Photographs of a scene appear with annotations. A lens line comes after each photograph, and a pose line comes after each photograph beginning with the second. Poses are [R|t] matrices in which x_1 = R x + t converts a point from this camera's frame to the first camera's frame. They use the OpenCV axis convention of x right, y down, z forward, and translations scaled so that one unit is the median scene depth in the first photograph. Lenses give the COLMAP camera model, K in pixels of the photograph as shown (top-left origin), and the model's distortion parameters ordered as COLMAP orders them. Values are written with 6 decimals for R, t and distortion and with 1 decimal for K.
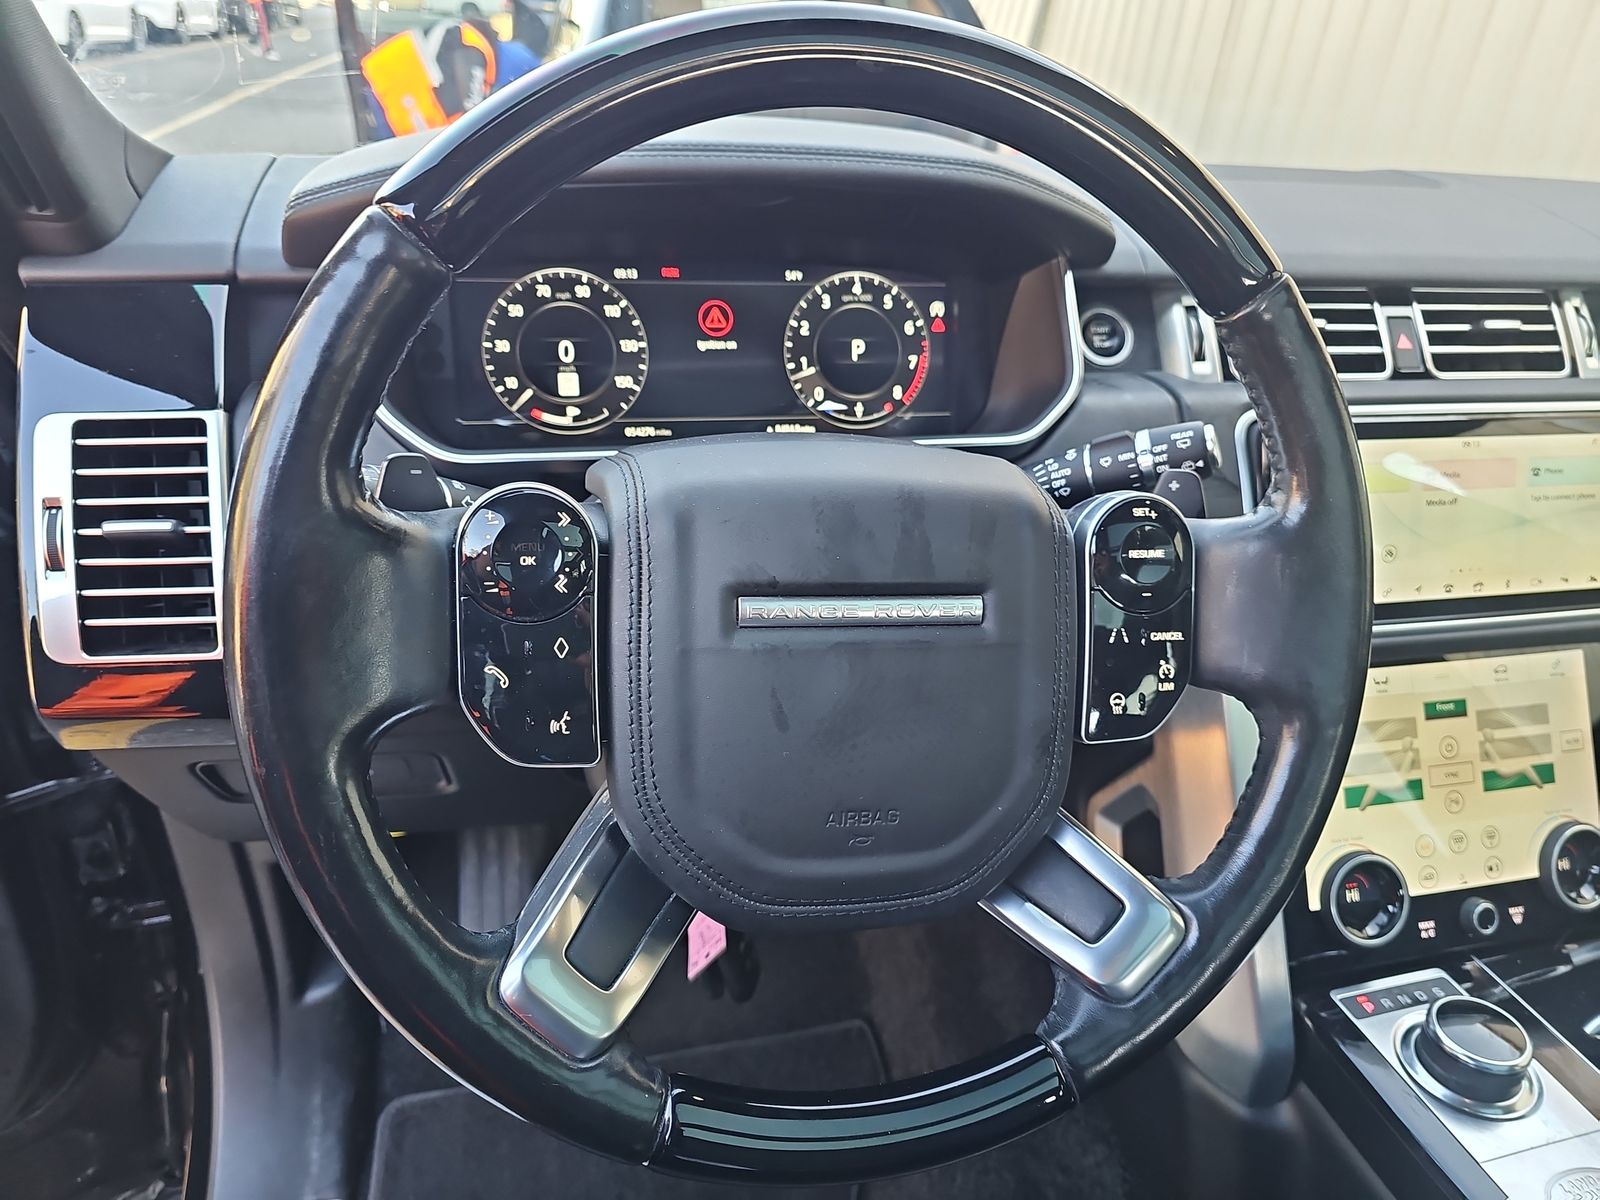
lens RADIAL K [[929.8, 0, 755.3], [0, 929.8, 599.8], [0, 0, 1]] dist [0.004895, -0.024394]
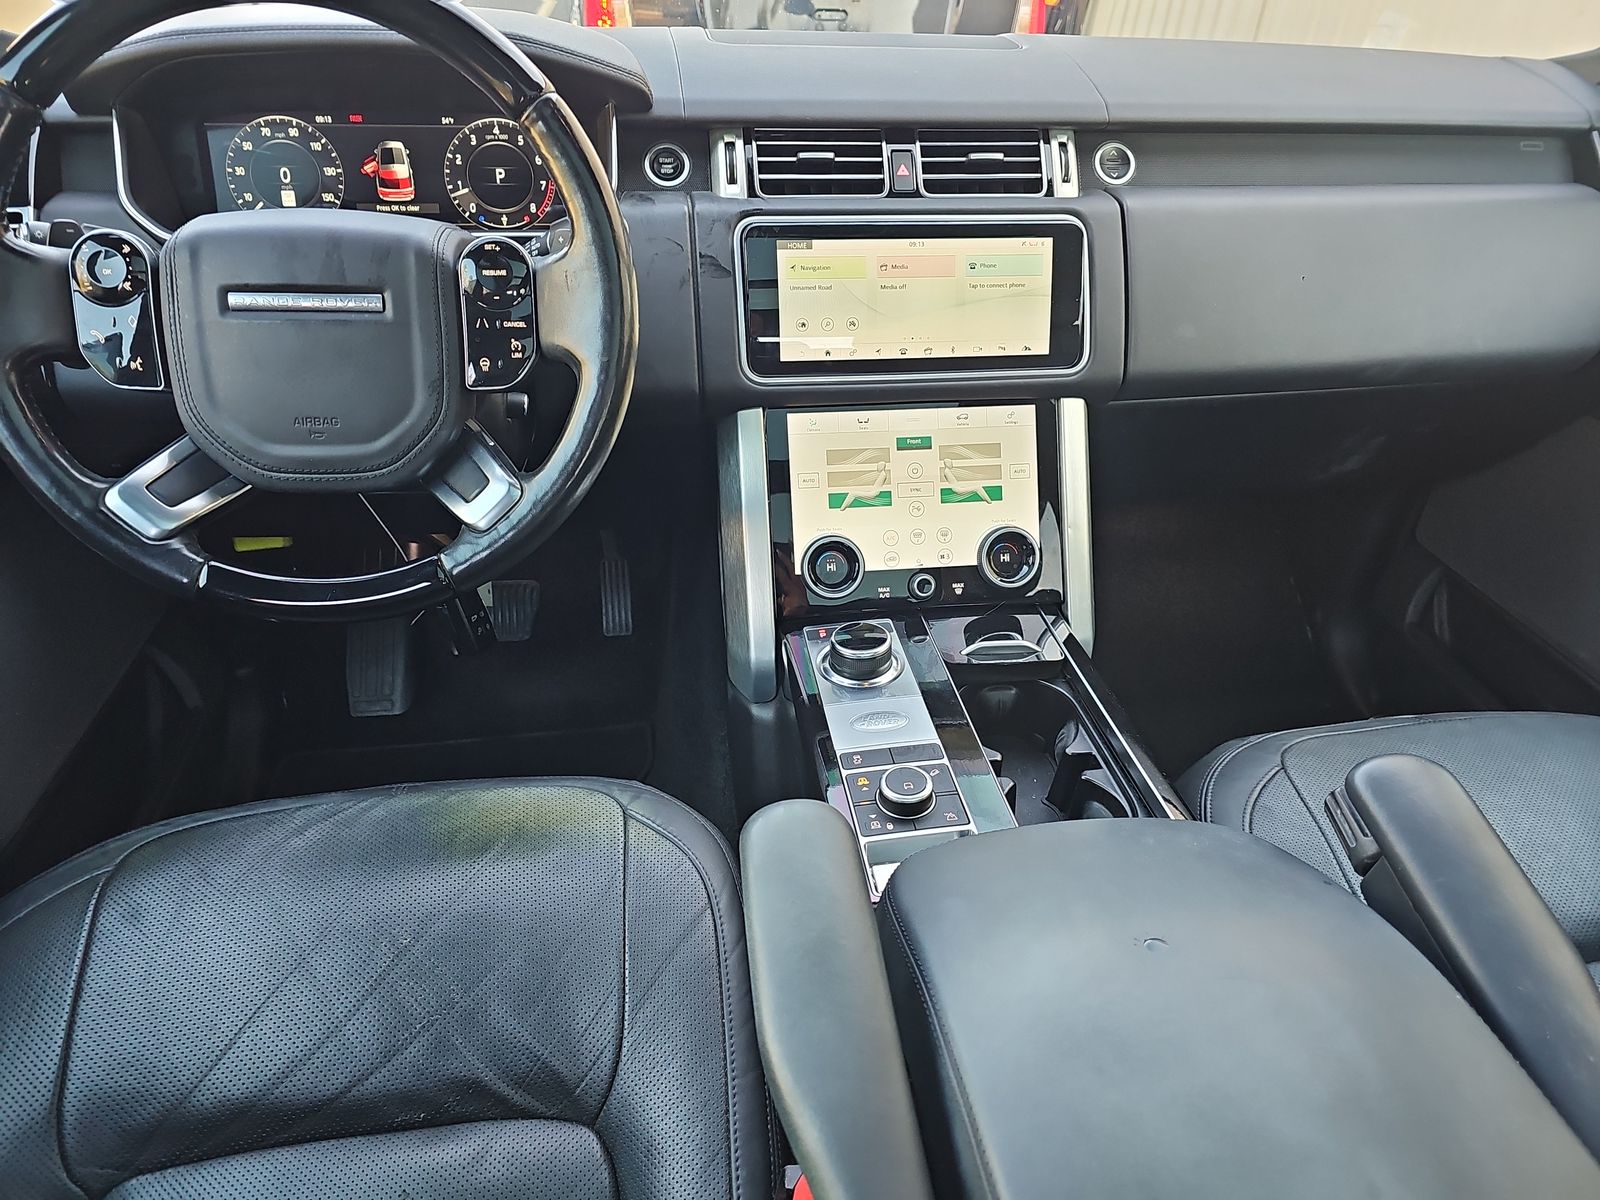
lens RADIAL K [[929.8, 0, 755.3], [0, 929.8, 599.8], [0, 0, 1]] dist [0.004895, -0.024394]
pose [[0.997789, 0.030044, -0.059277, 0.608508], [-0.022578, 0.992172, 0.122819, 0.190776], [0.062503, -0.121210, 0.990657, -0.458395]]
